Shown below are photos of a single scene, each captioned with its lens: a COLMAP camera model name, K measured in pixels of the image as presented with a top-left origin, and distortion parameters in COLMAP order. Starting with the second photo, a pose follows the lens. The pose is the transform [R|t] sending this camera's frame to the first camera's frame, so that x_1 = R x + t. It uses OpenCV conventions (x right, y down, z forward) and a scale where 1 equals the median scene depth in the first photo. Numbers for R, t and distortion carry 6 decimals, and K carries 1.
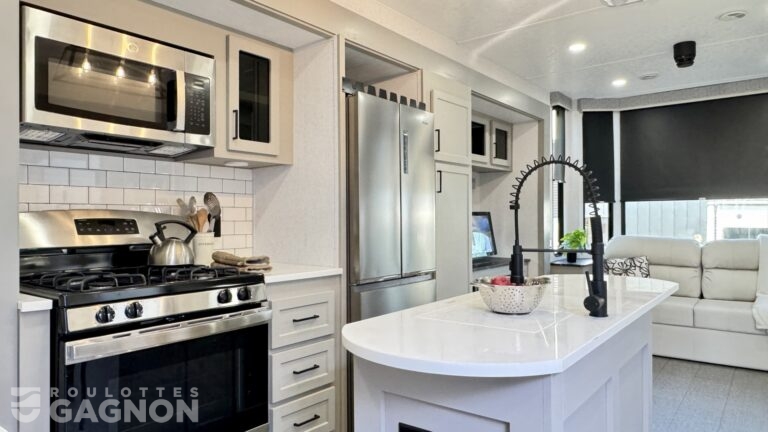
lens RADIAL K [[519.5, 0, 378.7], [0, 519.5, 218.5], [0, 0, 1]] dist [-0.003013, -0.002431]
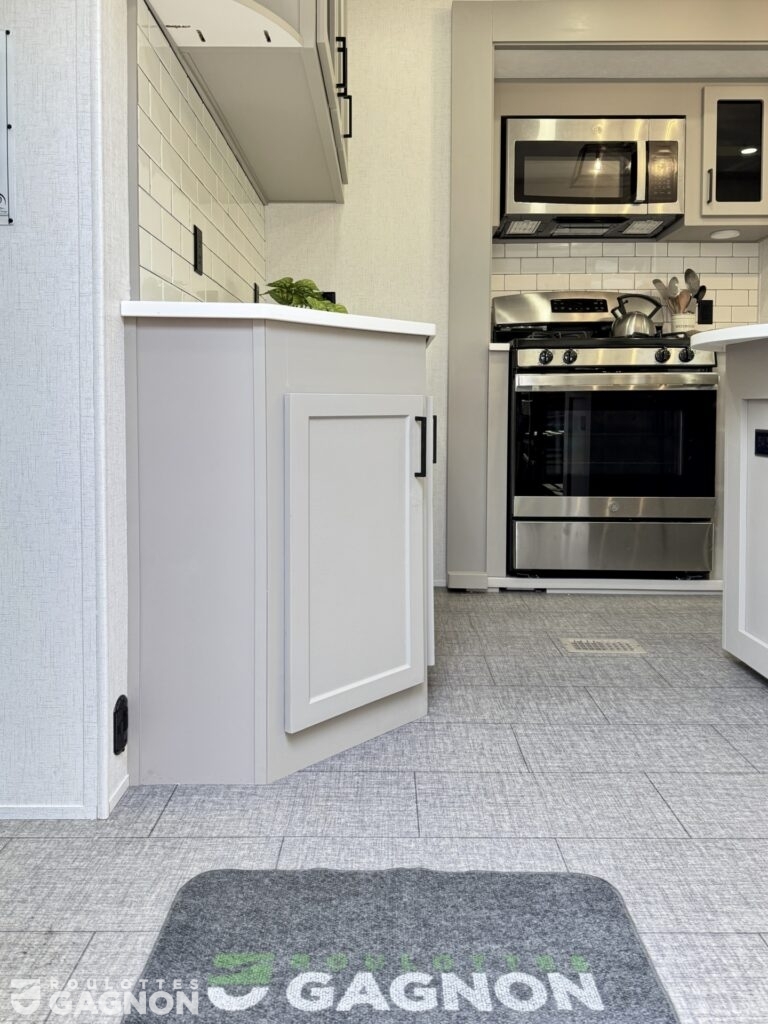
lens RADIAL K [[770.5, 0, 366.7], [0, 770.5, 448.6], [0, 0, 1]] dist [0.003367, -0.023384]
pose [[0.593149, 0.043525, -0.803915, 0.485834], [-0.005732, 0.998741, 0.049843, 0.221283], [0.805072, -0.024956, 0.592652, -0.293989]]
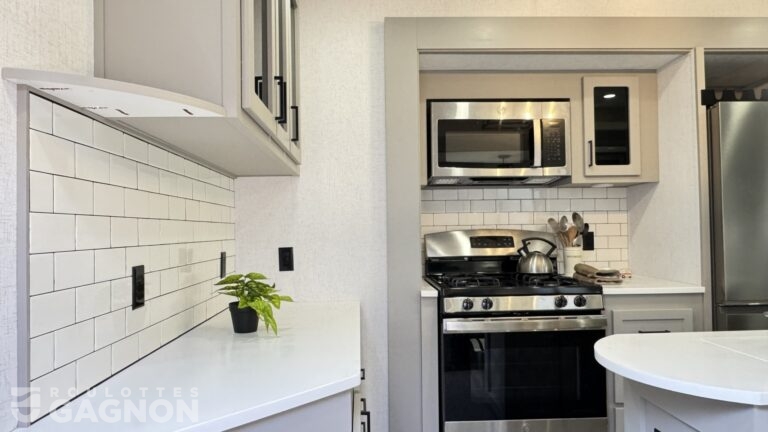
lens RADIAL K [[519.5, 0, 377.5], [0, 519.5, 223.0], [0, 0, 1]] dist [-0.003013, -0.002431]
pose [[0.638487, -0.012307, -0.769534, 0.317802], [0.013353, 0.999899, -0.004912, -0.029503], [0.769517, -0.007140, 0.638587, -0.097963]]
